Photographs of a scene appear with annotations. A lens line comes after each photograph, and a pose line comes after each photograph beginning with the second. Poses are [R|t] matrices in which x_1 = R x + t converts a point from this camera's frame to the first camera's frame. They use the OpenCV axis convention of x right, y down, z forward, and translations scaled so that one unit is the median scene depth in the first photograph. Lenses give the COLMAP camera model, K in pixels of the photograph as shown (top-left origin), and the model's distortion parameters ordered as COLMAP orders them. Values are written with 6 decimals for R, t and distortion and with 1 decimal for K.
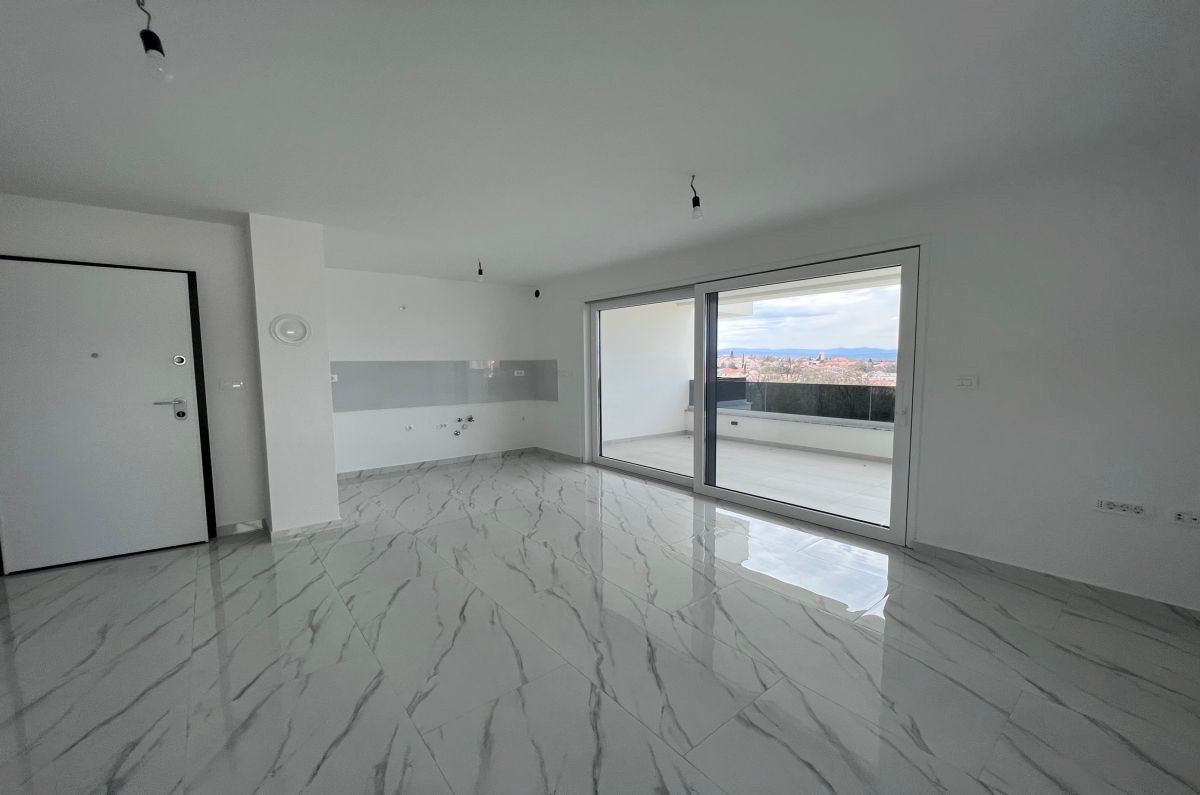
lens RADIAL K [[481.3, 0, 596.2], [0, 481.3, 398.4], [0, 0, 1]] dist [-0.000181, -0.000114]
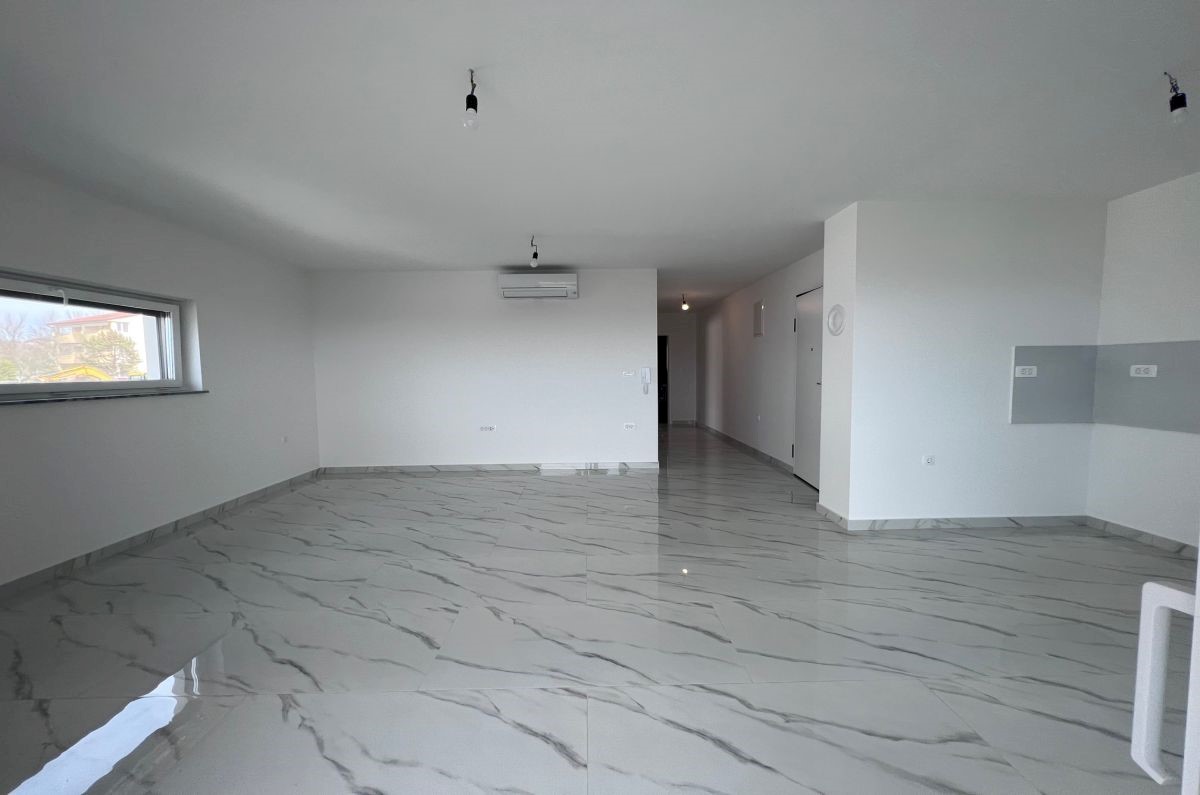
lens RADIAL K [[481.3, 0, 596.2], [0, 481.3, 398.4], [0, 0, 1]] dist [-0.000181, -0.000114]
pose [[-0.608800, 0.067987, -0.790405, 0.523573], [-0.045589, 0.991676, 0.120414, -0.076646], [0.792013, 0.109342, -0.600633, 1.252990]]
